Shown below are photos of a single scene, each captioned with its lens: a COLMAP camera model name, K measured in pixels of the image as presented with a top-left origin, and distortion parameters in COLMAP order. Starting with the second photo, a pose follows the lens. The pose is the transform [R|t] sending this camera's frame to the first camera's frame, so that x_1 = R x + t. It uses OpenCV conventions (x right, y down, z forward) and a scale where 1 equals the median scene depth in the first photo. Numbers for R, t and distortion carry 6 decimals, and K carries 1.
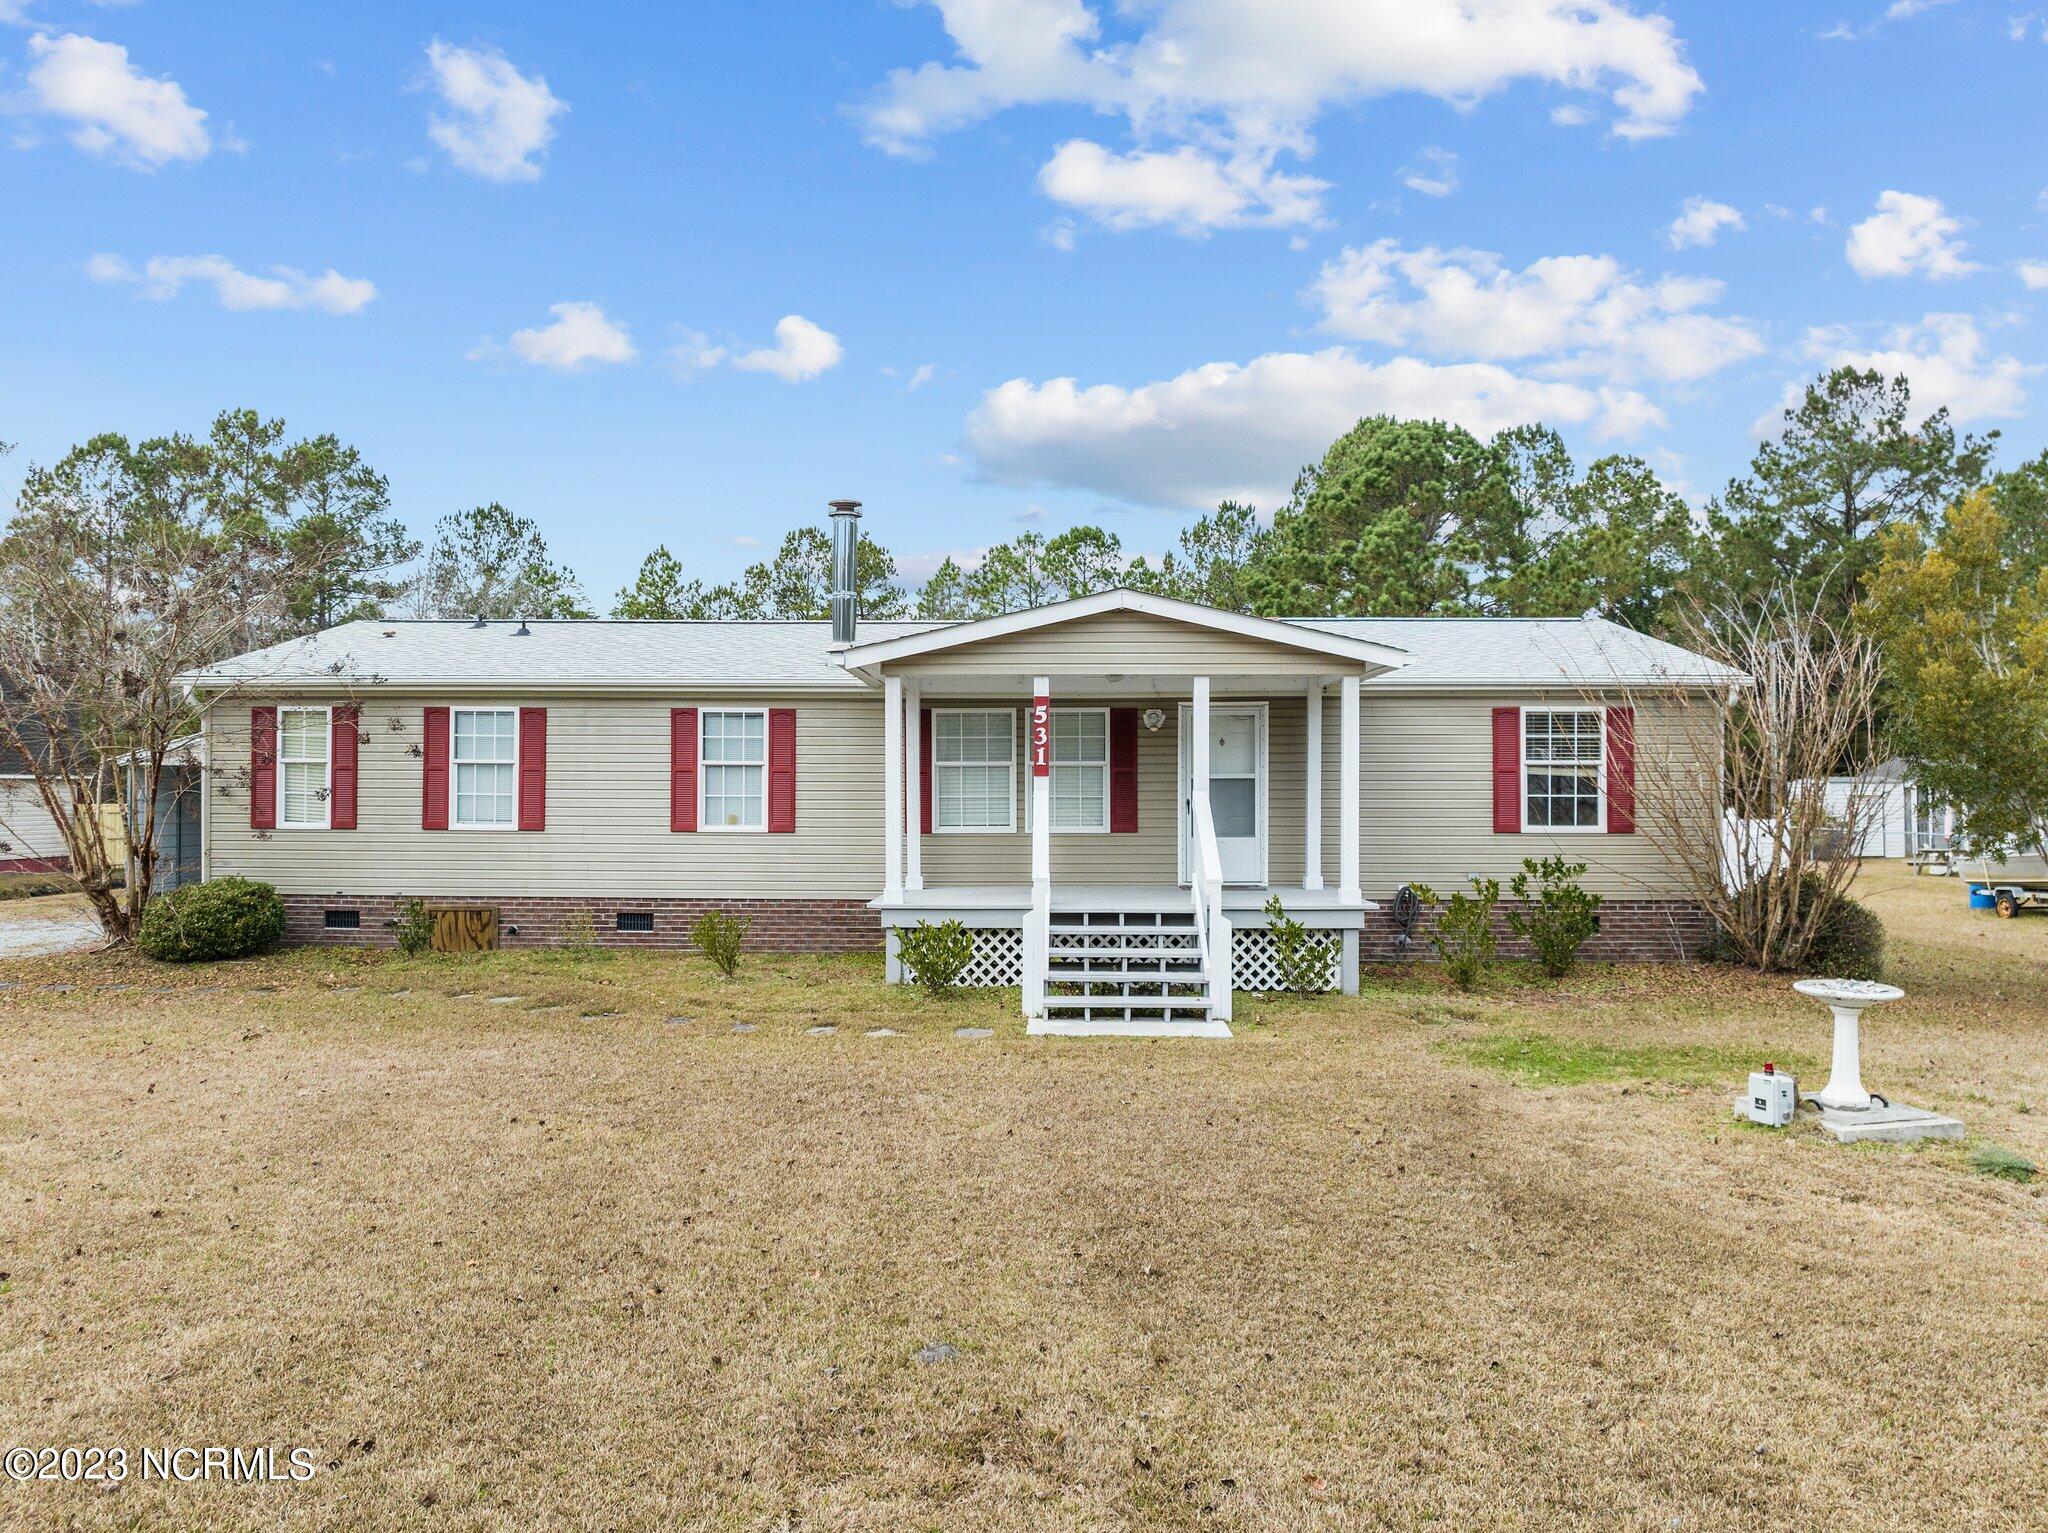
lens RADIAL K [[1429.0, 0, 1021.4], [0, 1429.0, 776.3], [0, 0, 1]] dist [-0.038630, 0.002890]
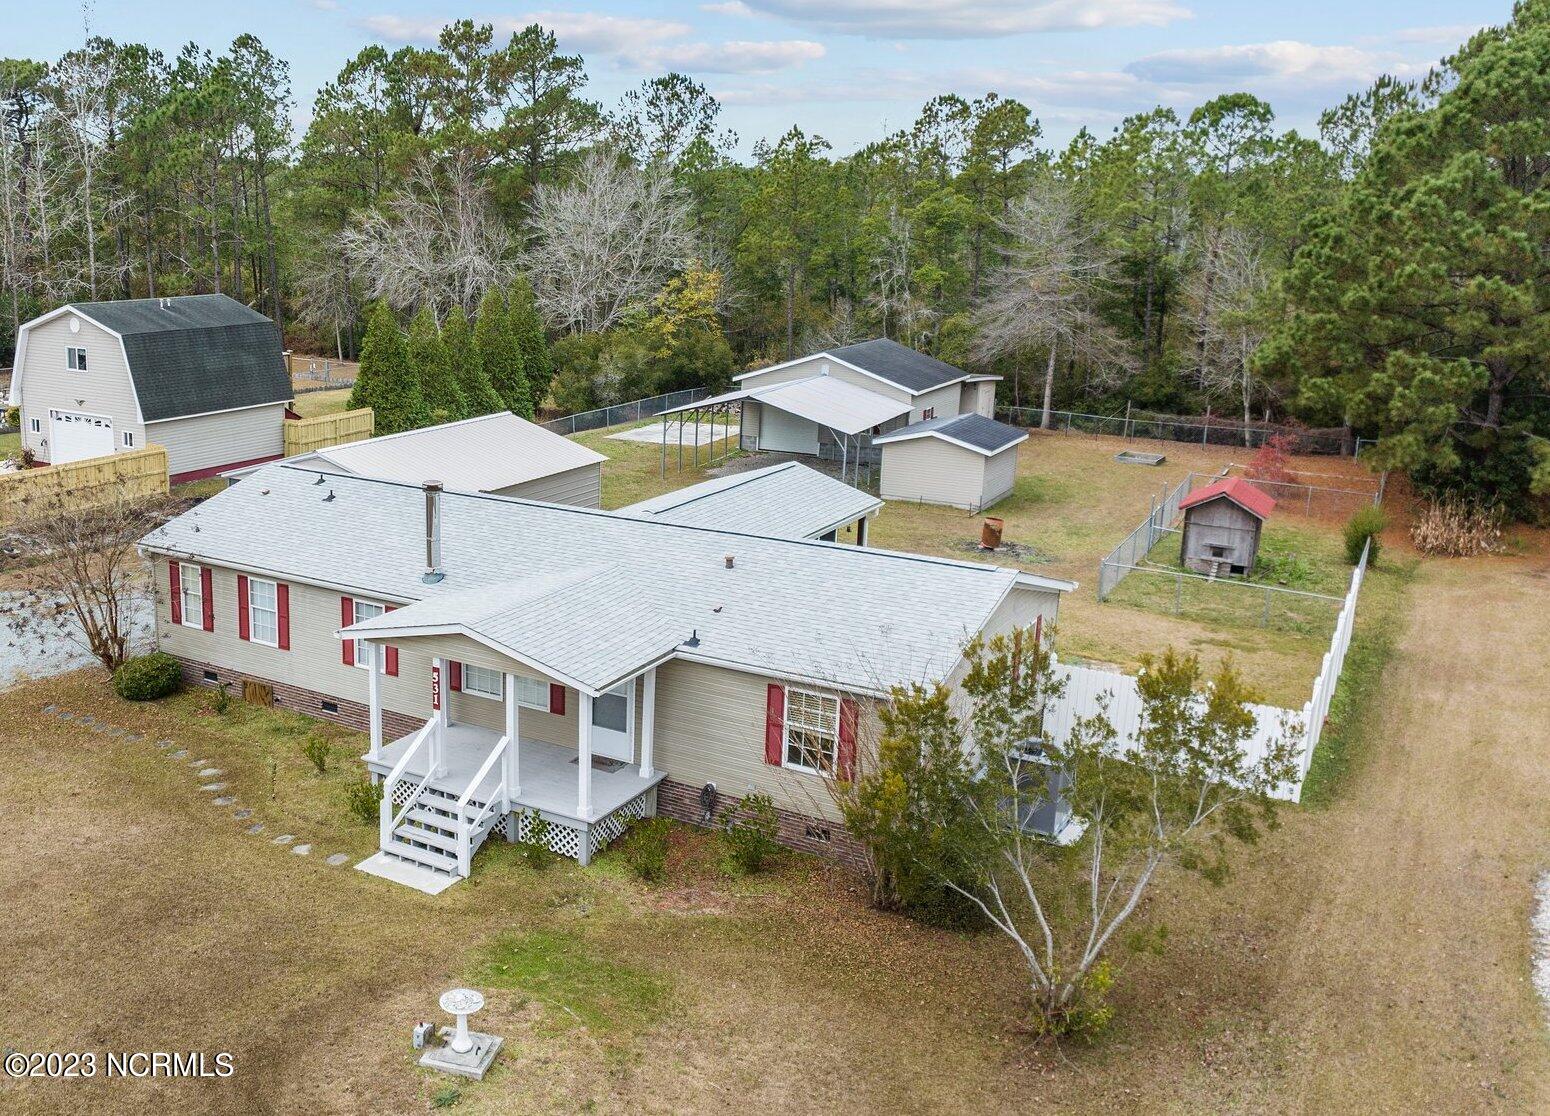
lens RADIAL K [[1463.3, 0, 549.4], [0, 1463.3, 547.7], [0, 0, 1]] dist [-0.033713, 0.000000]
pose [[0.850255, 0.130322, -0.509983, 0.874913], [-0.004180, 0.970507, 0.241036, -0.536839], [0.526354, -0.202811, 0.825723, -0.333450]]
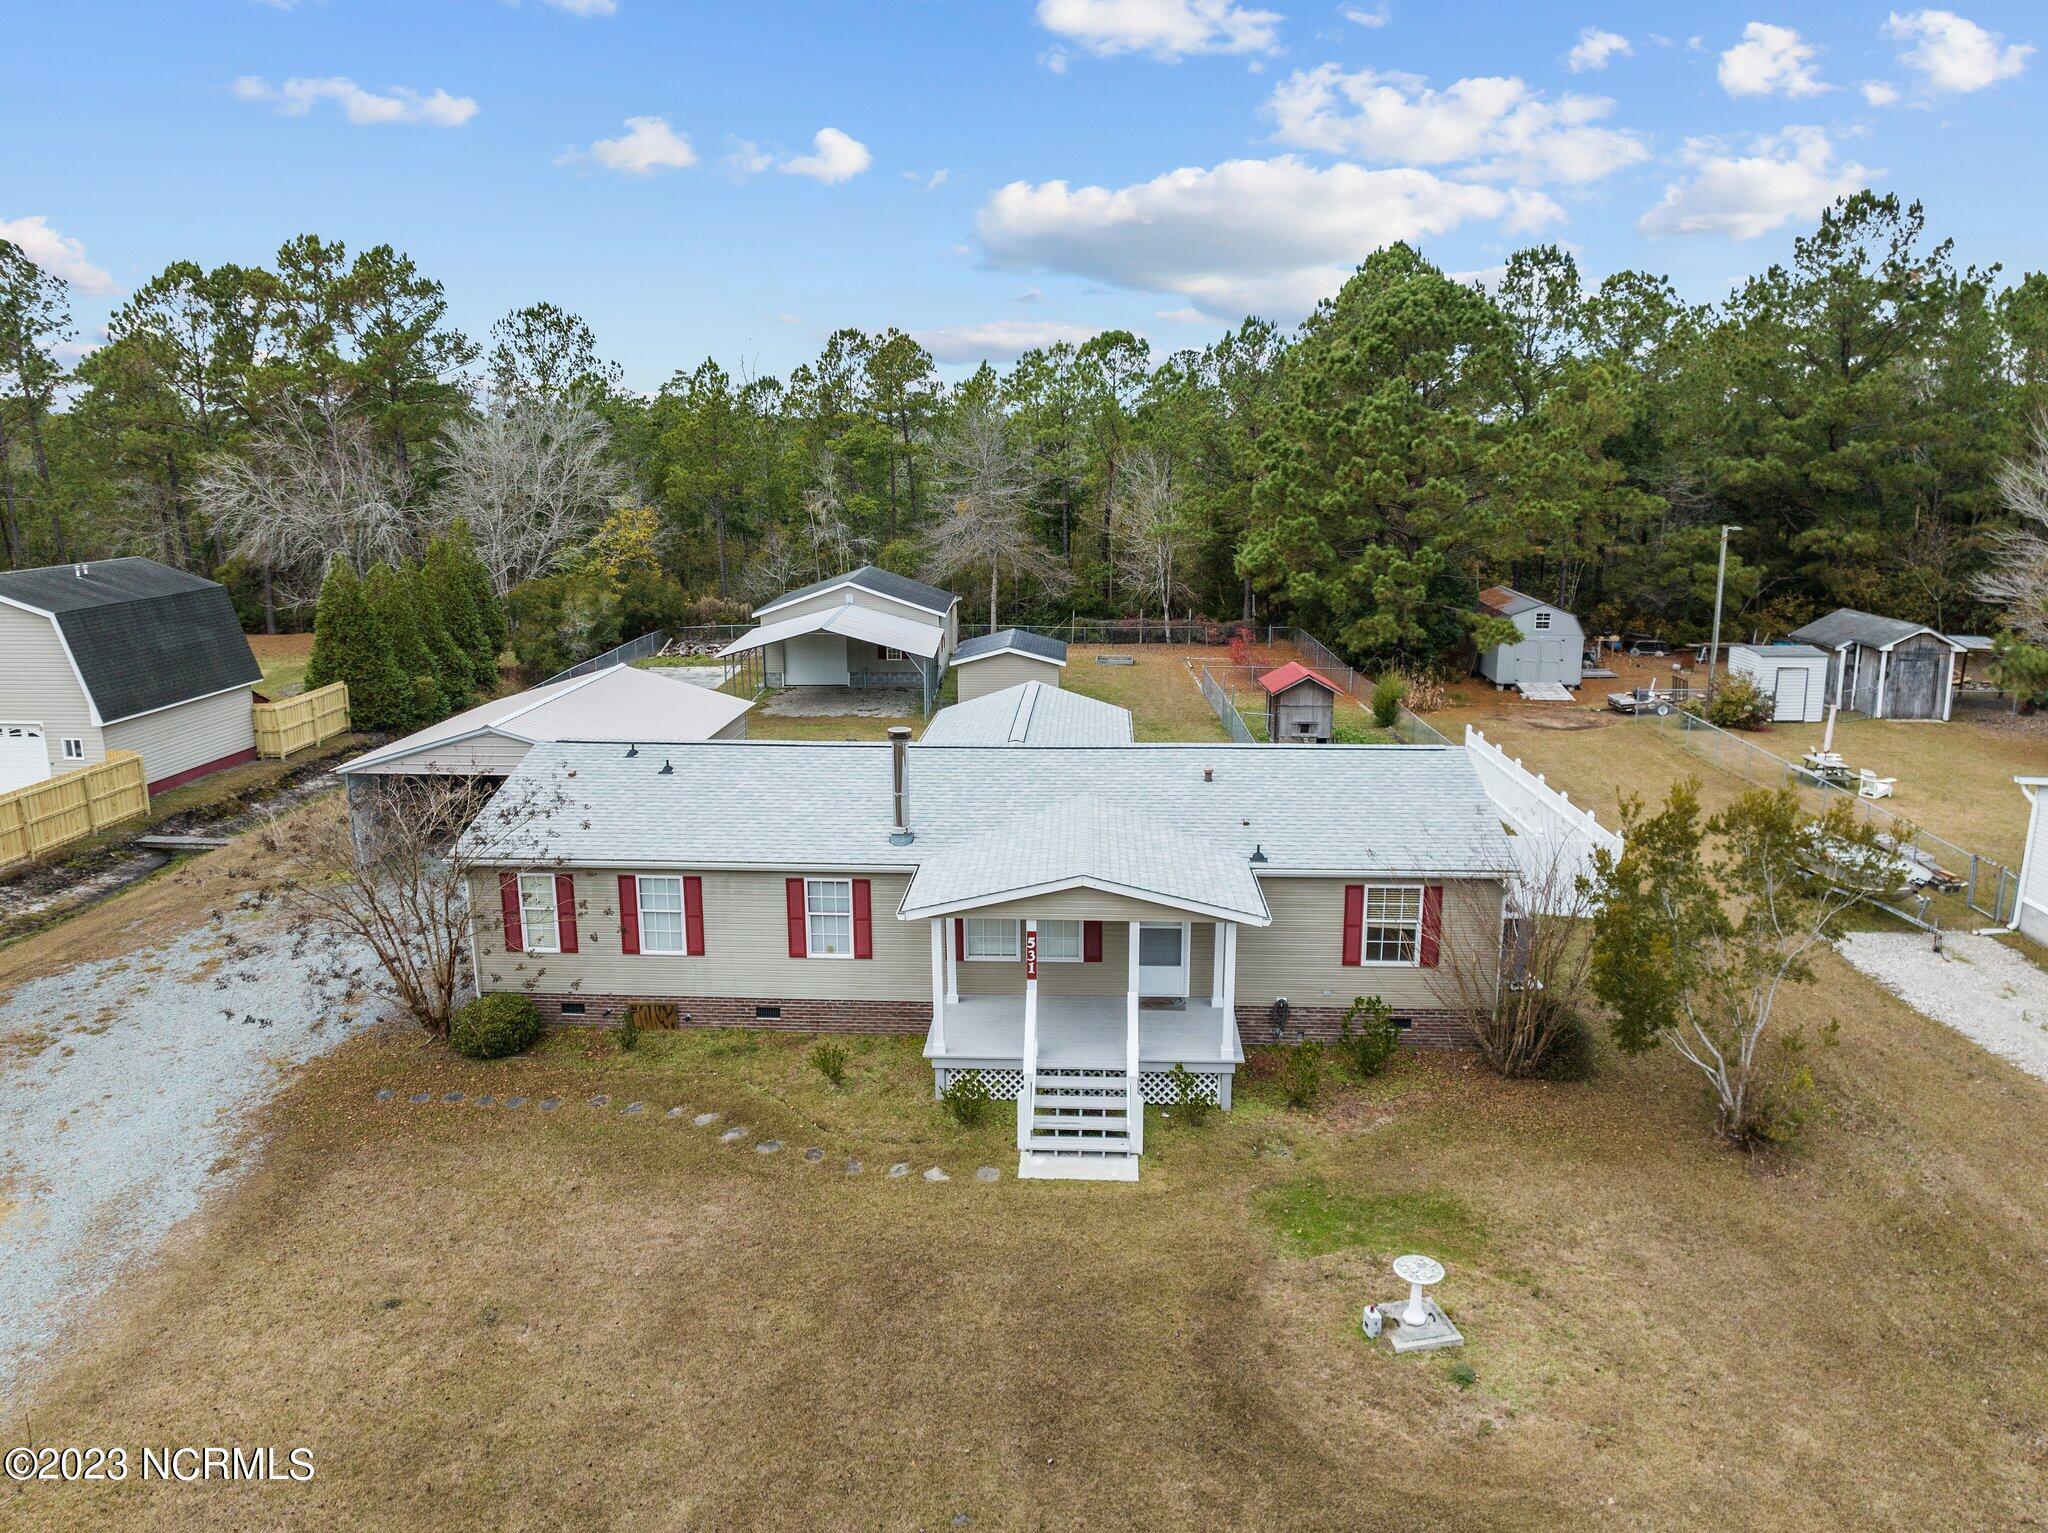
lens RADIAL K [[1427.7, 0, 1026.6], [0, 1427.7, 764.9], [0, 0, 1]] dist [-0.026484, -0.009608]
pose [[0.999641, 0.000820, -0.026791, 0.041935], [0.005317, 0.973600, 0.228200, -0.493876], [0.026271, -0.228260, 0.973246, -0.397939]]
